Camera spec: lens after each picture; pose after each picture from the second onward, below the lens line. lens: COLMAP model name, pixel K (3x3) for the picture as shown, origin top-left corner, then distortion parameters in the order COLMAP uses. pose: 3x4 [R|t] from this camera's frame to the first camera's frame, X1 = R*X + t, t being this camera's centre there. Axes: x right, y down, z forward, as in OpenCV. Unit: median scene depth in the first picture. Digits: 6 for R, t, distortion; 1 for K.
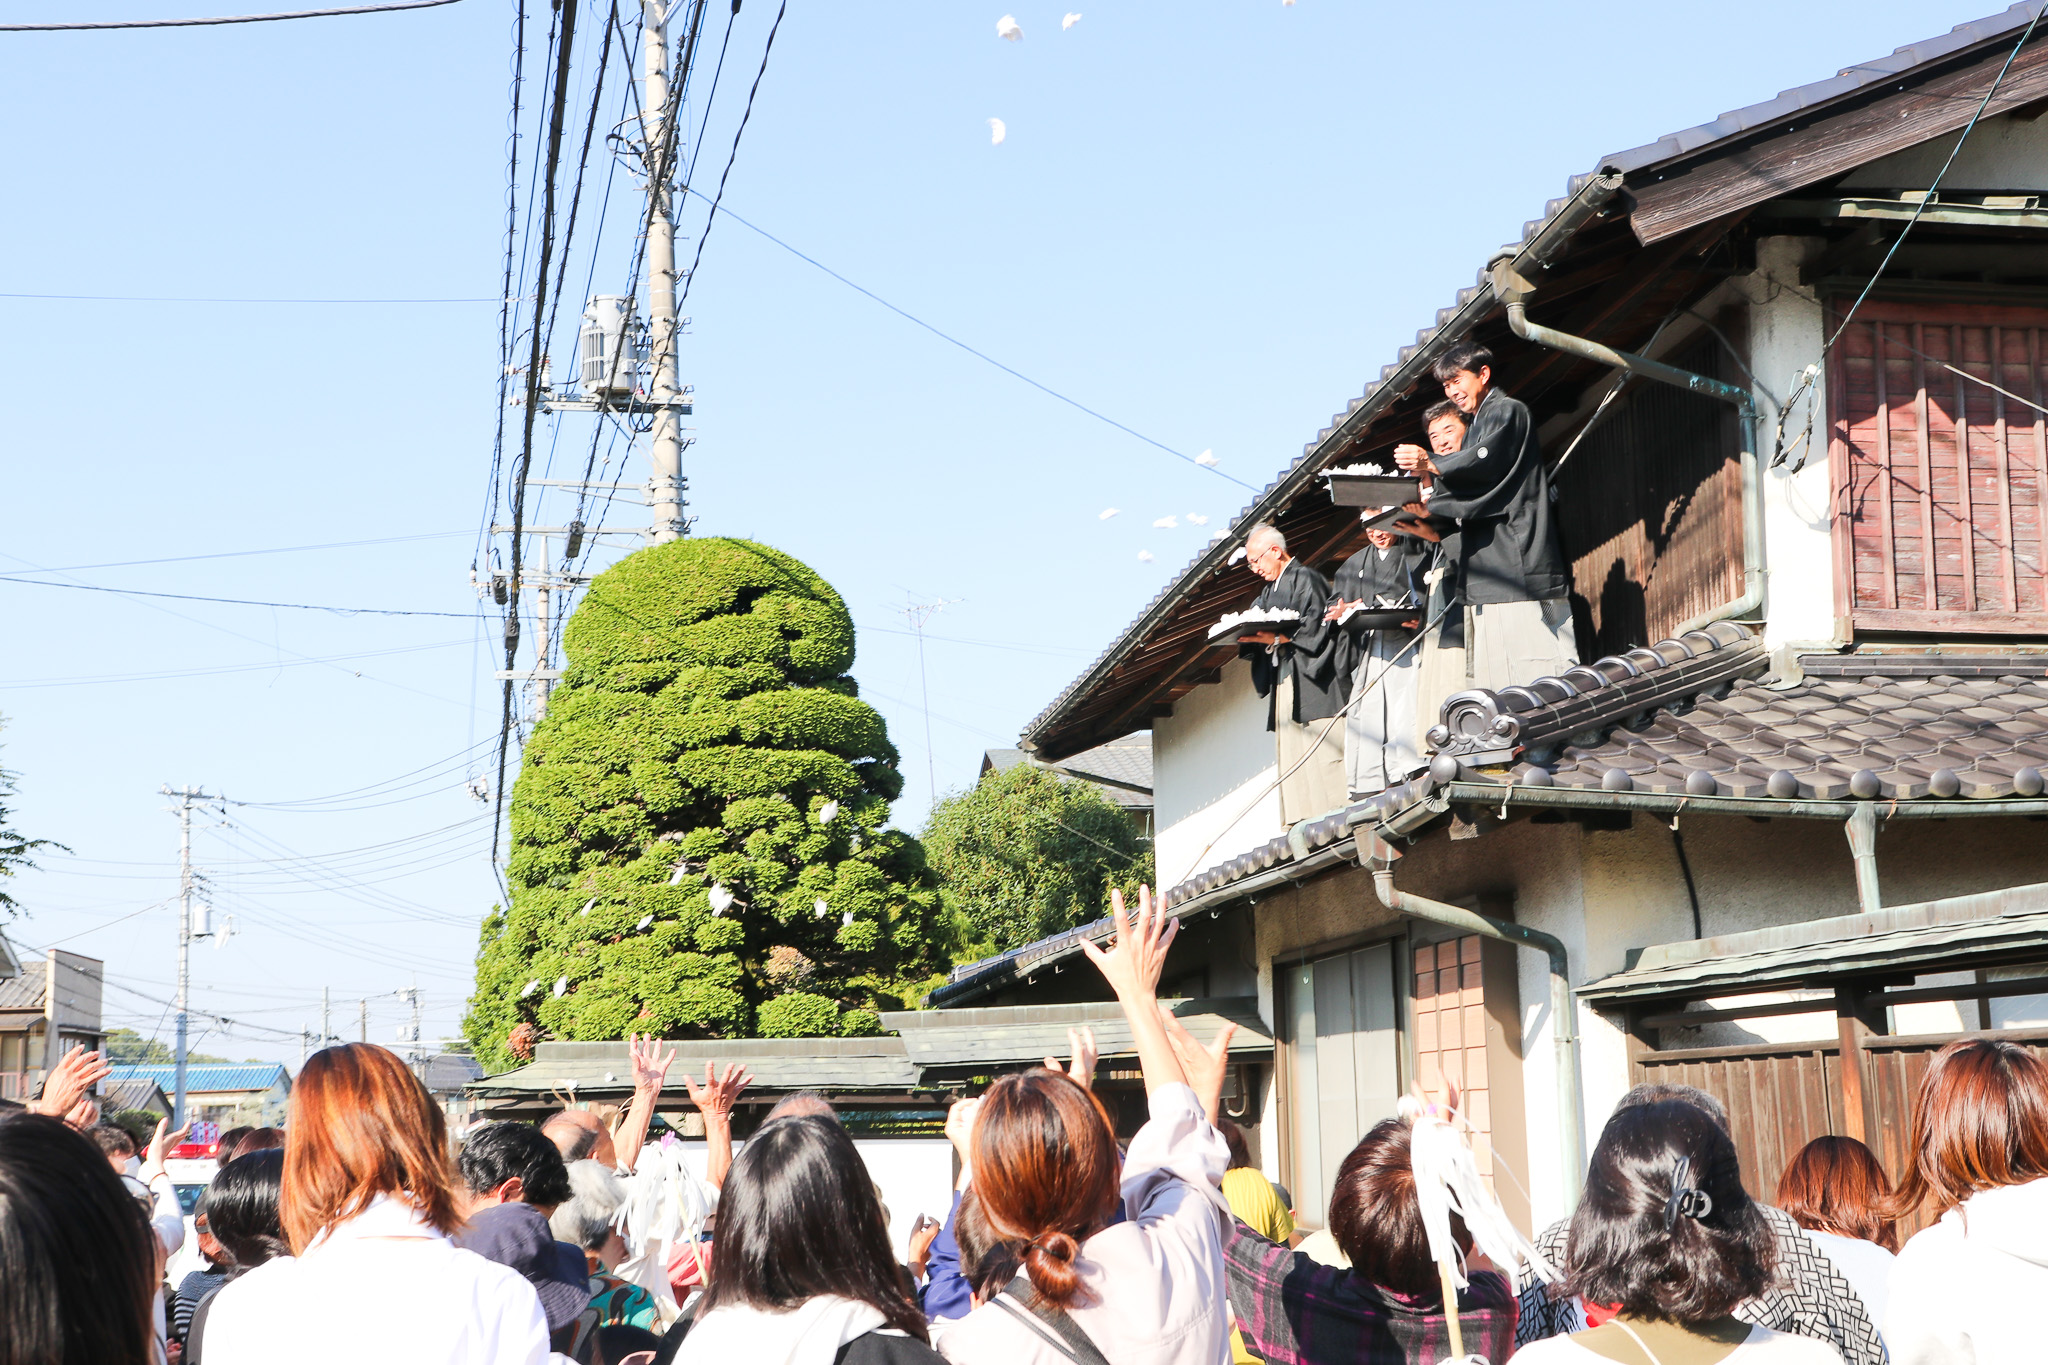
lens RADIAL K [[2702.3, 0, 1024.0], [0, 2702.3, 682.5], [0, 0, 1]] dist [0.119083, 0.018031]
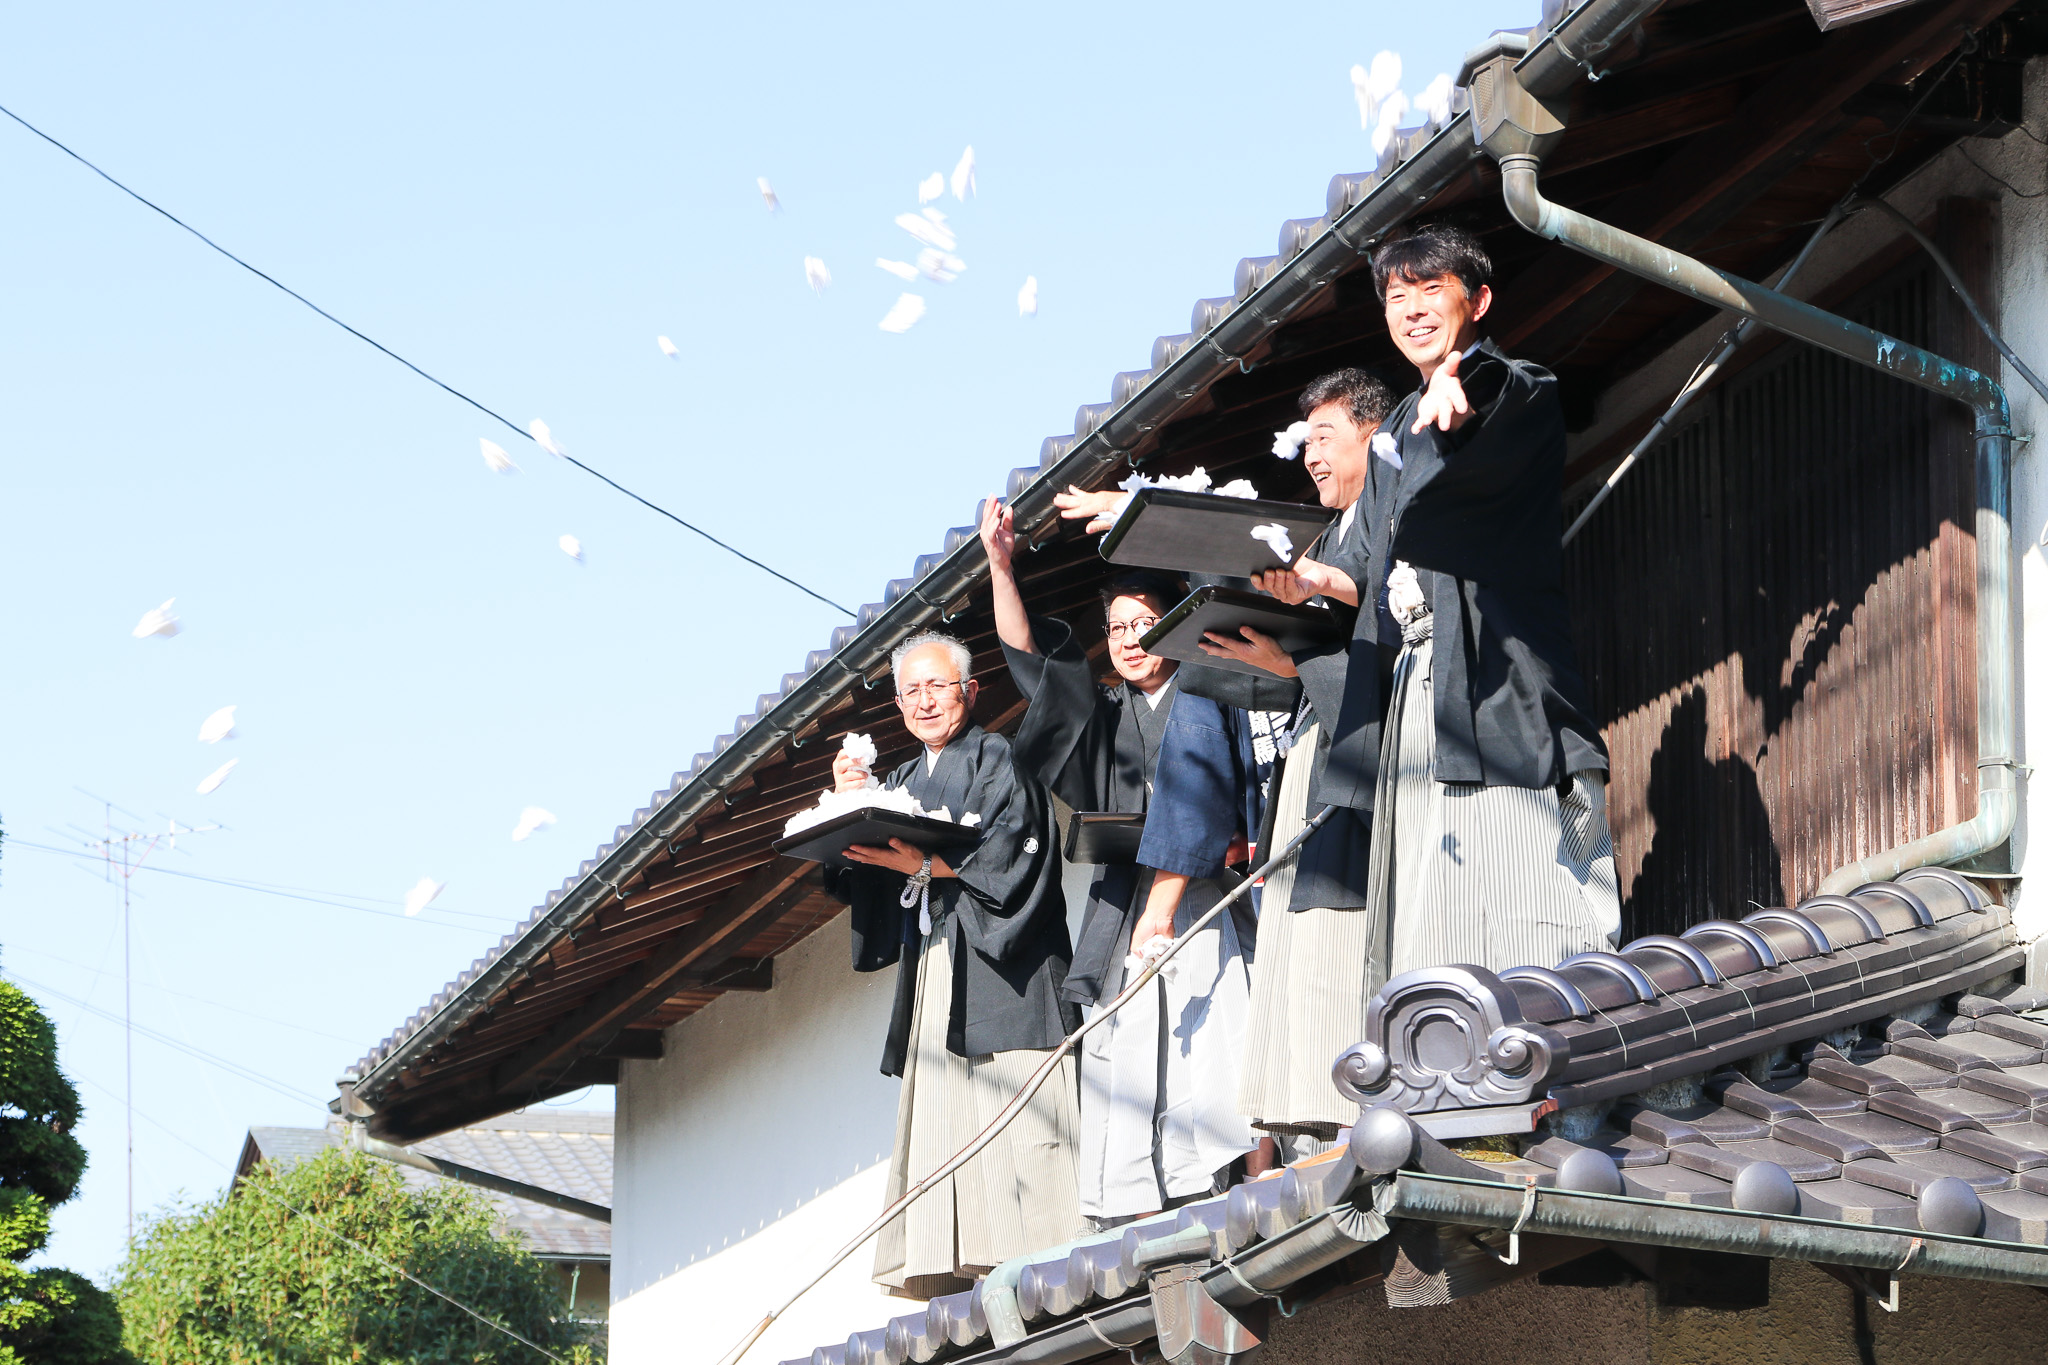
lens RADIAL K [[5169.4, 0, 1024.0], [0, 5169.4, 682.5], [0, 0, 1]] dist [0.358923, 0.887863]
pose [[0.989733, 0.060120, 0.129667, -0.011609], [-0.051293, 0.996201, -0.070371, 0.016015], [-0.133405, 0.062998, 0.989057, 0.141860]]
